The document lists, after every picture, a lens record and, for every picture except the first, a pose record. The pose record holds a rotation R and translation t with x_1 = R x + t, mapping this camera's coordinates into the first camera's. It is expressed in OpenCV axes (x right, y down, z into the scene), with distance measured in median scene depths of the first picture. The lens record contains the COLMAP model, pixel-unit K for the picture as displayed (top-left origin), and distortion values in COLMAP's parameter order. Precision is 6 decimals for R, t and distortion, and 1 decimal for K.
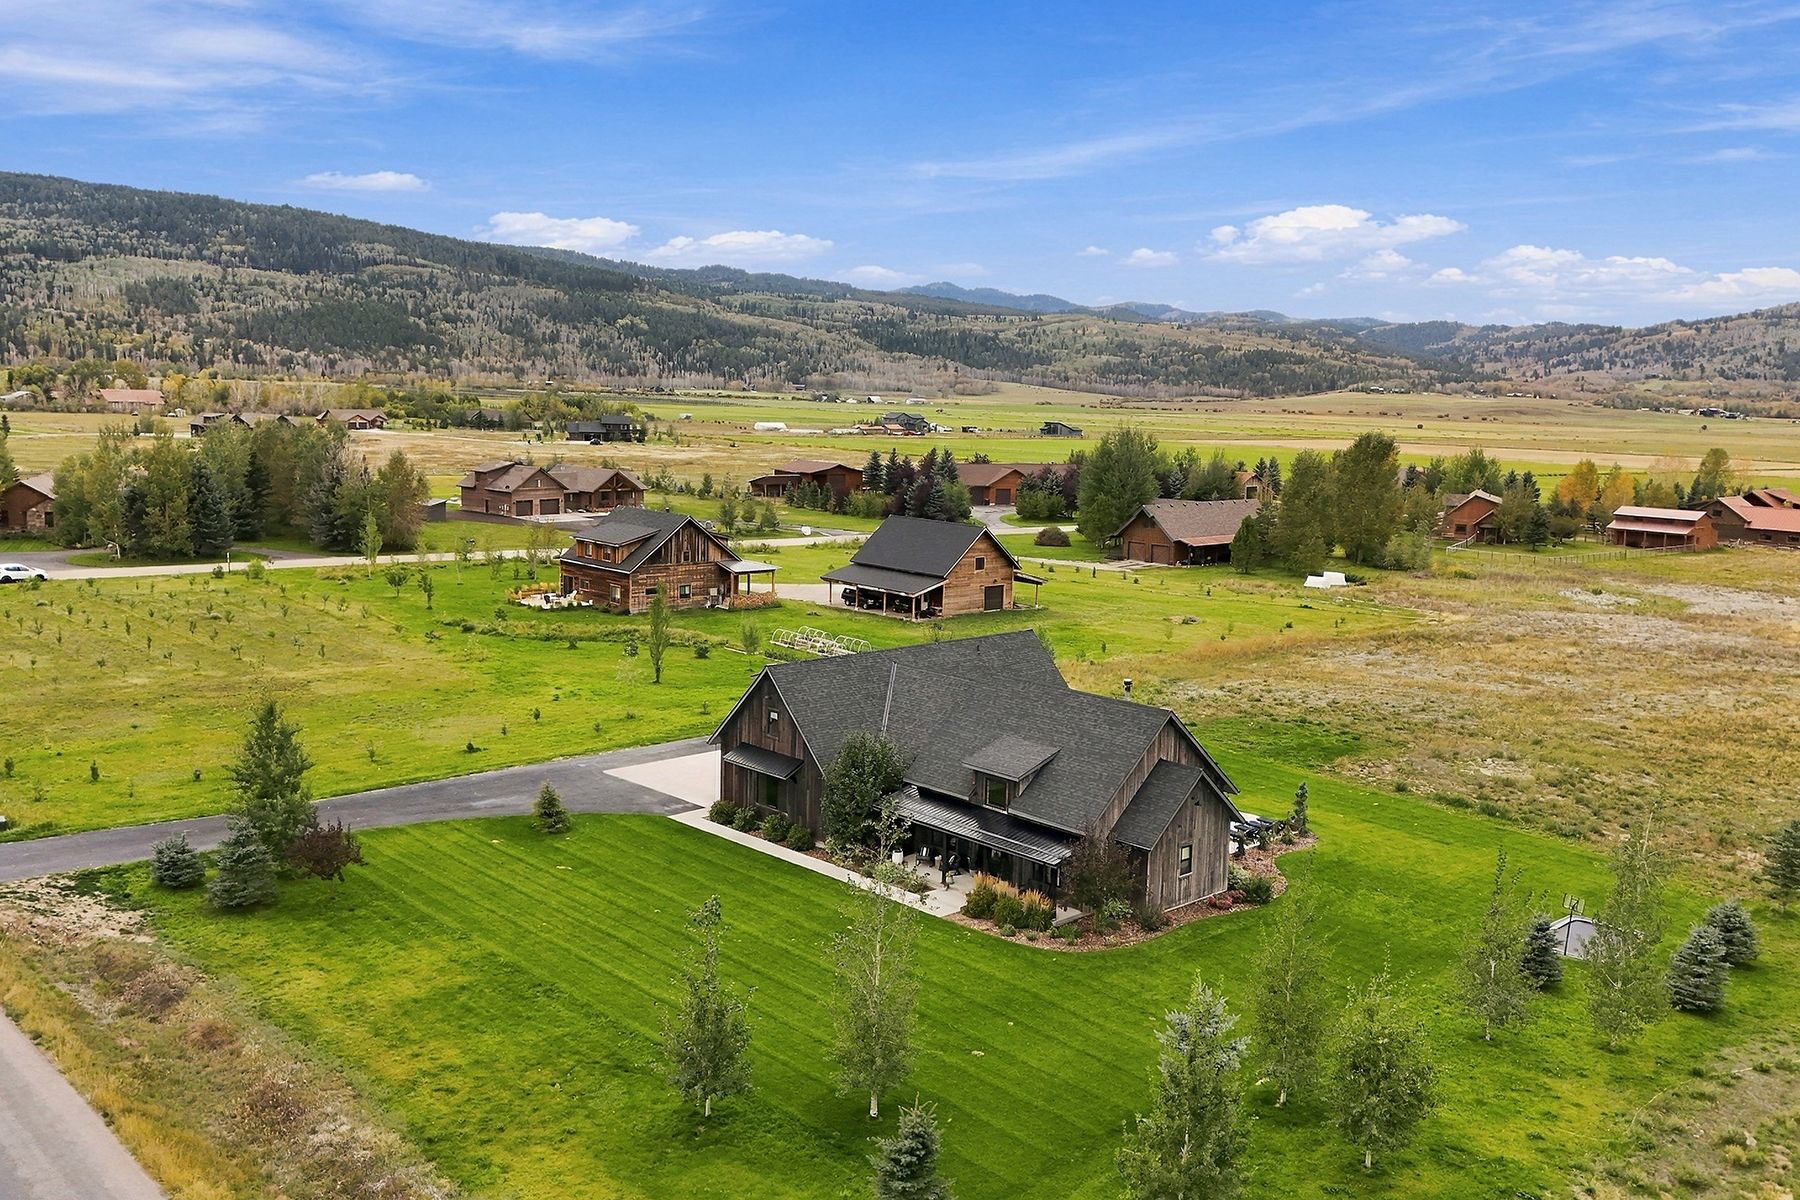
lens RADIAL K [[1570.3, 0, 899.0], [0, 1570.3, 597.1], [0, 0, 1]] dist [0.110757, -0.173136]
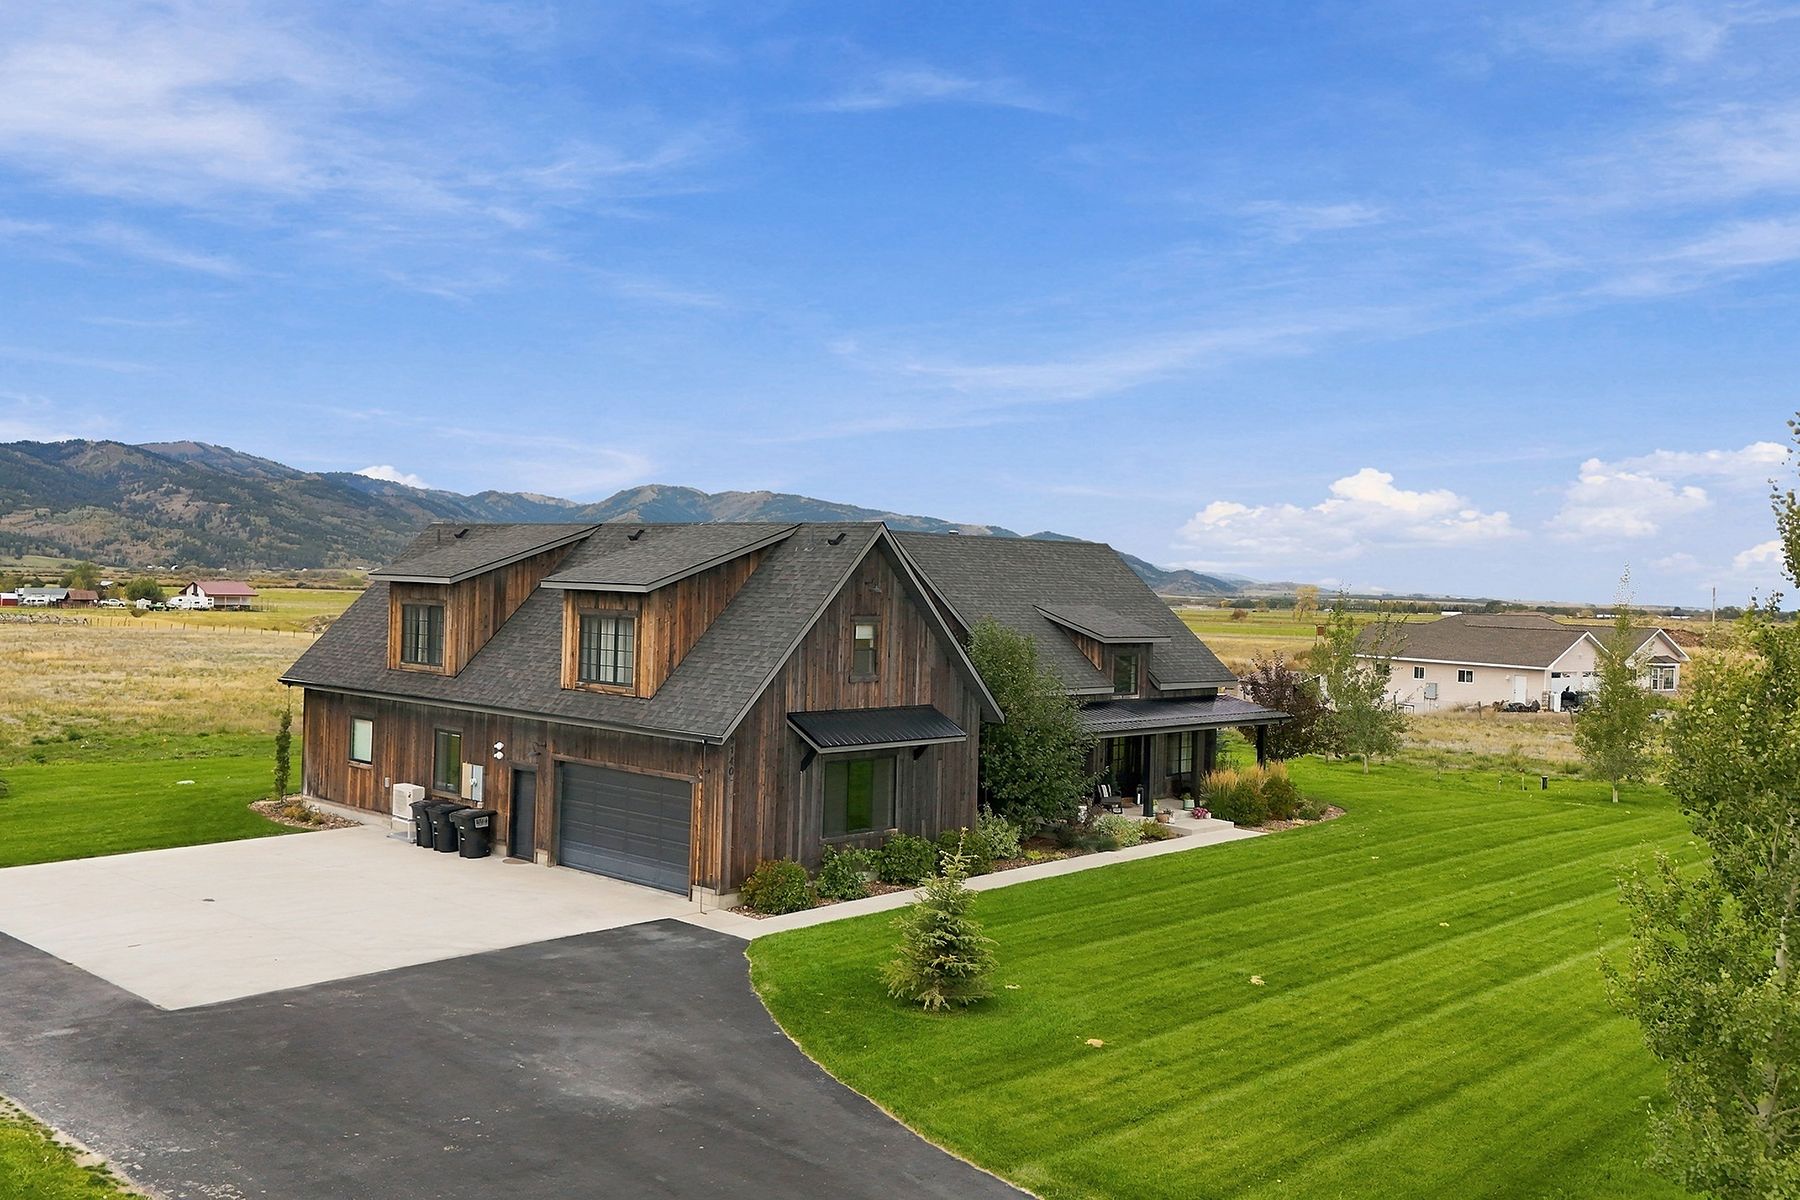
lens RADIAL K [[1570.3, 0, 899.0], [0, 1570.3, 597.1], [0, 0, 1]] dist [0.110757, -0.173136]
pose [[-0.063164, -0.037178, 0.997310, -0.200006], [0.108871, 0.993085, 0.043916, 0.016514], [-0.992047, 0.111352, -0.058680, 0.369427]]
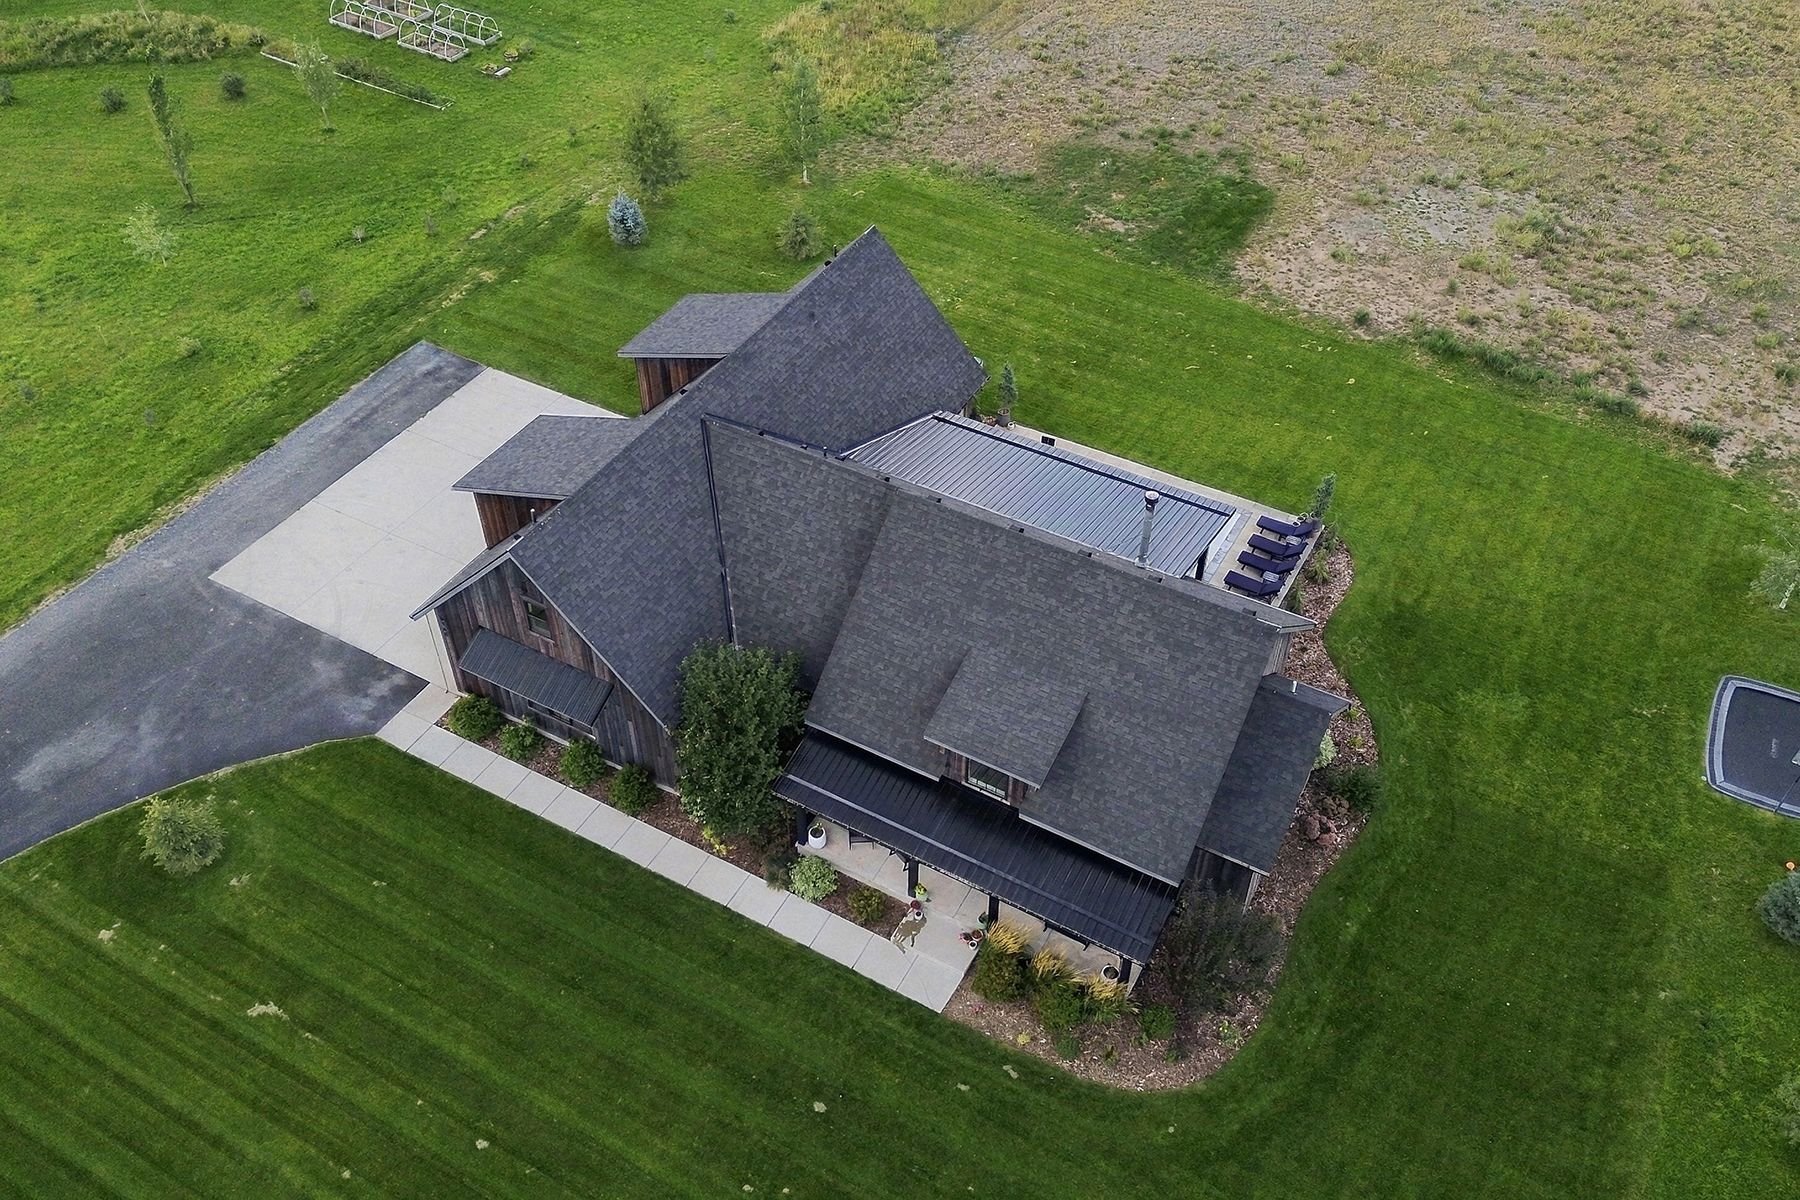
lens RADIAL K [[1509.4, 0, 902.1], [0, 1509.4, 605.2], [0, 0, 1]] dist [0.072730, -0.063895]
pose [[0.954188, -0.222845, 0.199663, -0.022883], [0.062219, 0.800500, 0.596095, -0.088792], [-0.292667, -0.556364, 0.777692, 0.194807]]
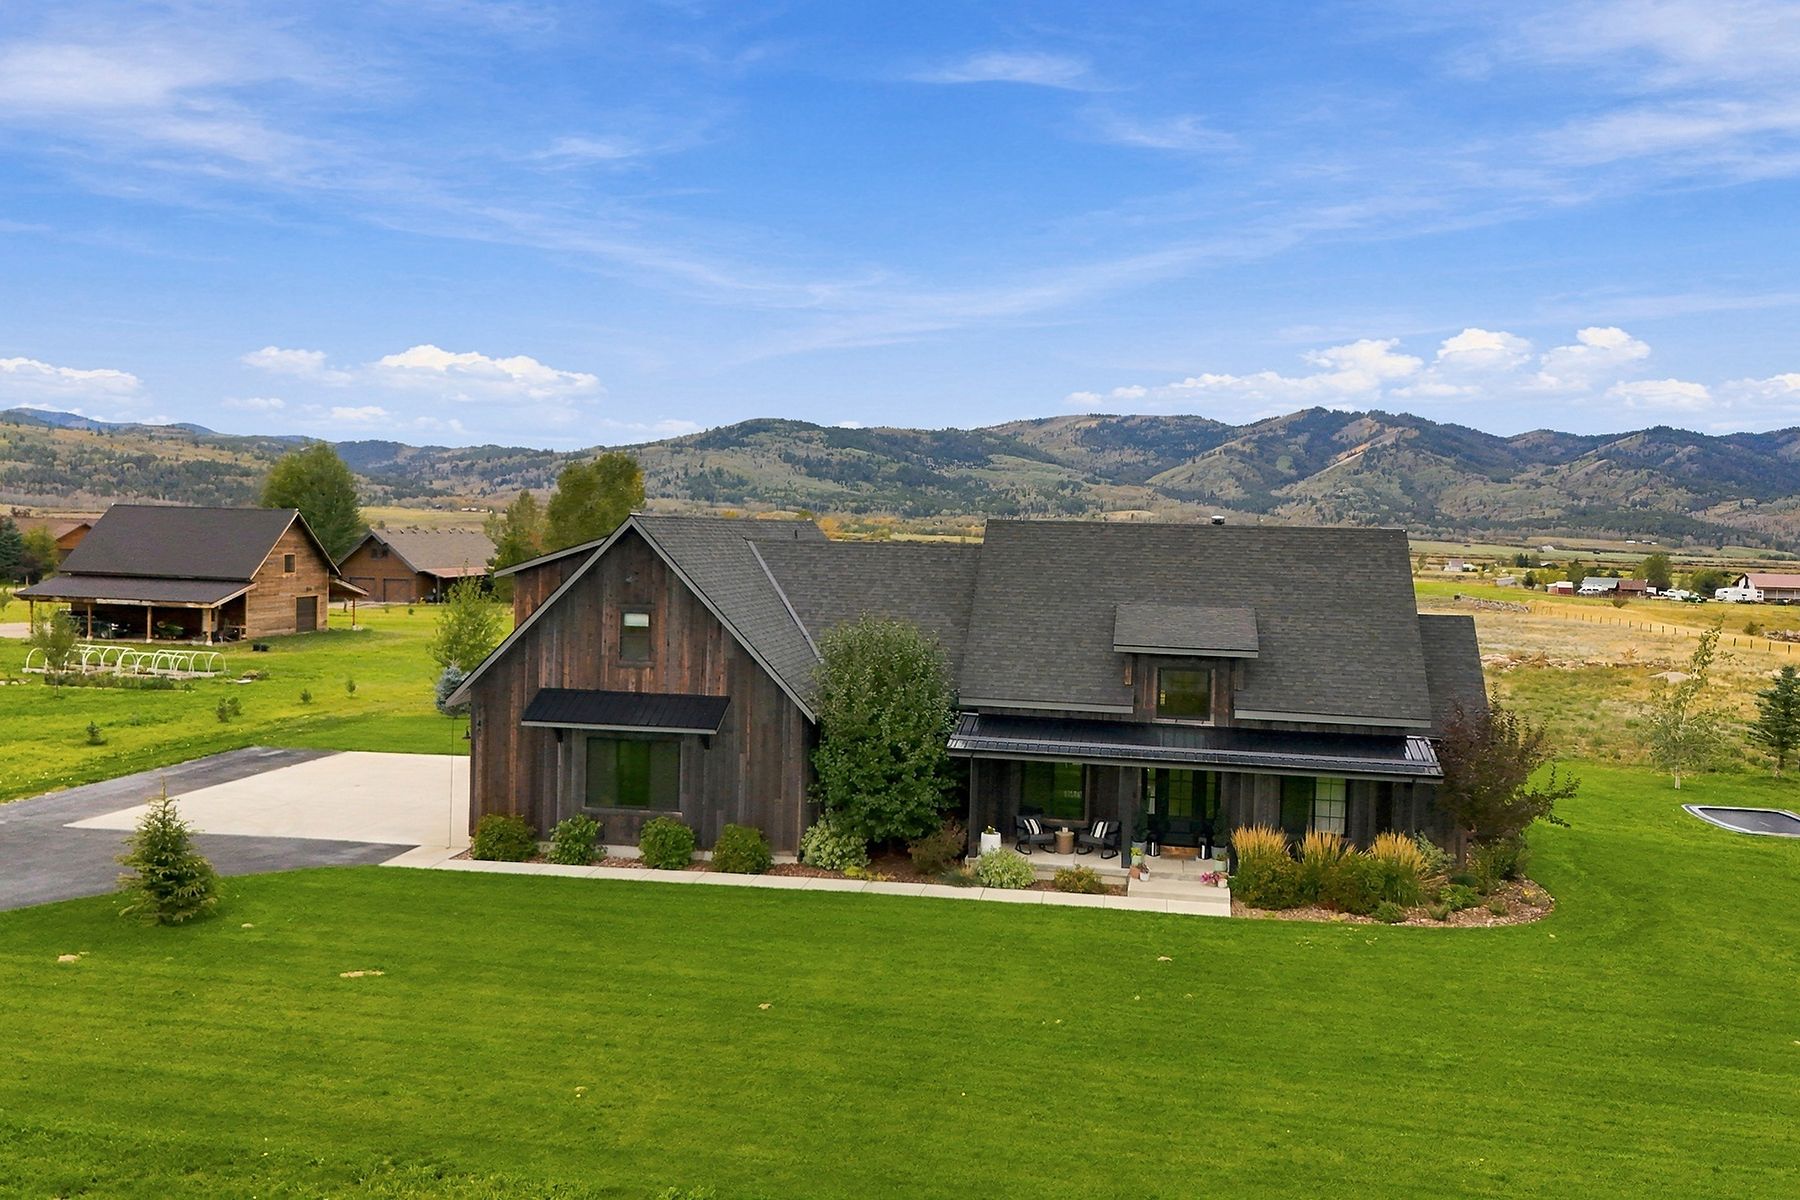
lens RADIAL K [[1570.3, 0, 899.0], [0, 1570.3, 597.1], [0, 0, 1]] dist [0.110757, -0.173136]
pose [[0.798712, -0.031631, 0.600881, -0.113797], [0.077466, 0.995712, -0.050555, 0.036296], [-0.596706, 0.086927, 0.797738, 0.200749]]
